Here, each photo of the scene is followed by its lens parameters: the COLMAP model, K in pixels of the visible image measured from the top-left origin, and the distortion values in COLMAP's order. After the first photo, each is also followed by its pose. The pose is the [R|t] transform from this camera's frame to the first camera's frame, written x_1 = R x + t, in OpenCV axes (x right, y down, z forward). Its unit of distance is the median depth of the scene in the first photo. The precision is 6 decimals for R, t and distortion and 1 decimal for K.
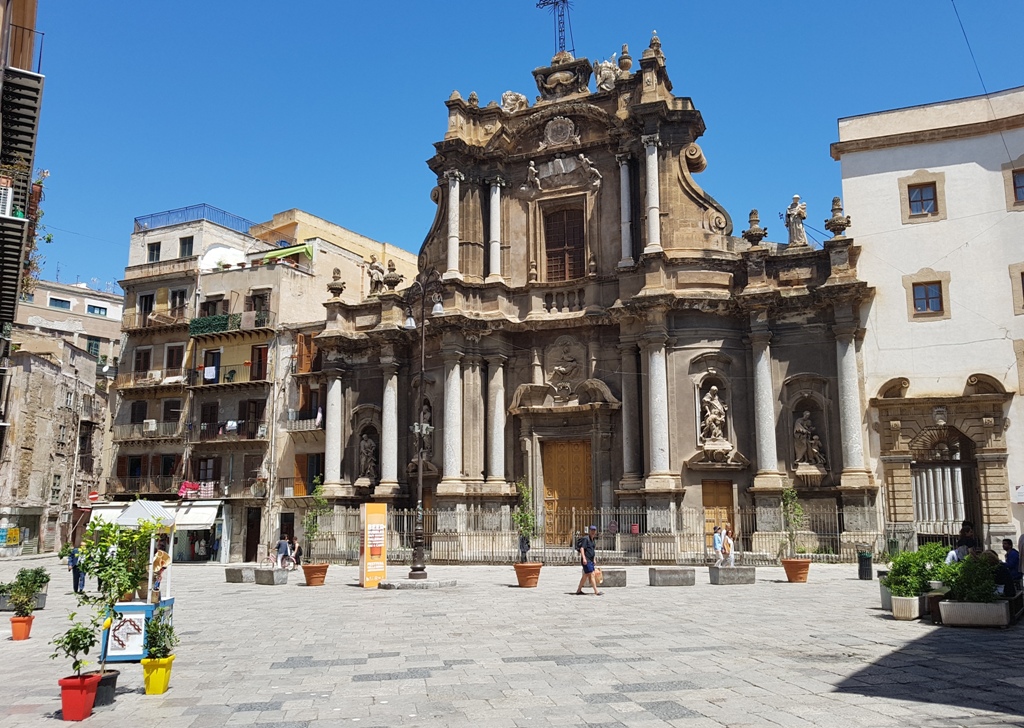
lens RADIAL K [[927.2, 0, 512.2], [0, 927.2, 365.7], [0, 0, 1]] dist [0.012456, 0.000428]
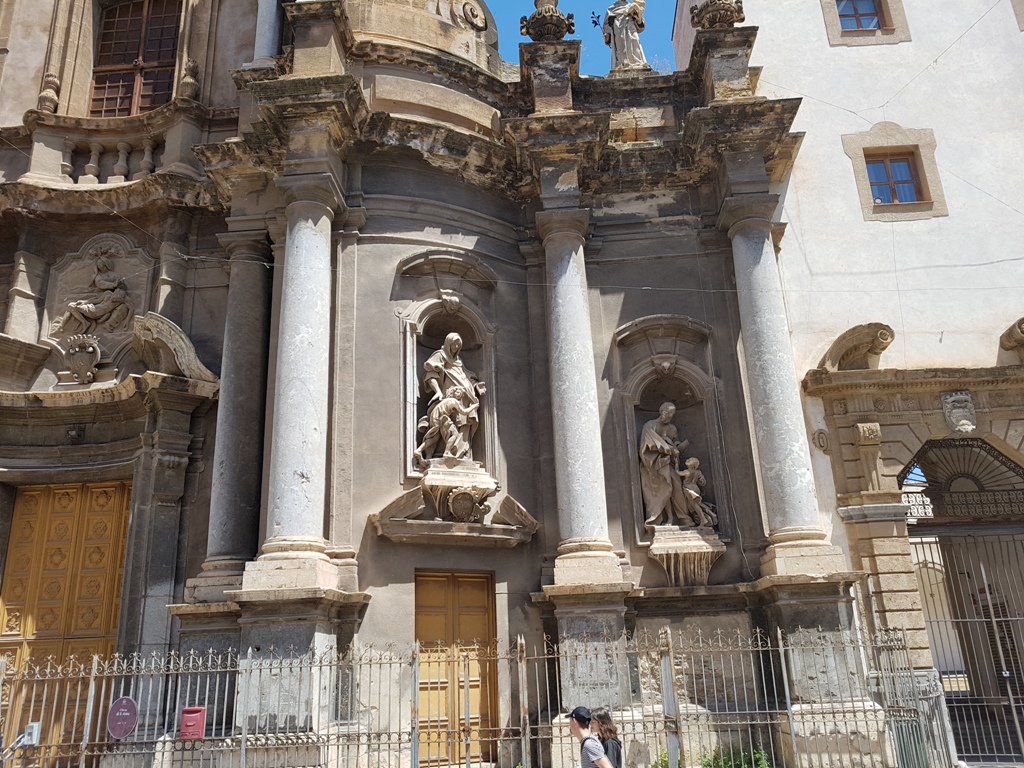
lens RADIAL K [[833.6, 0, 510.5], [0, 833.6, 384.6], [0, 0, 1]] dist [0.003852, -0.001107]
pose [[0.958148, 0.061770, 0.279530, 0.142540], [-0.011505, 0.983963, -0.178000, 0.108317], [-0.286042, 0.167334, 0.943493, 0.660049]]
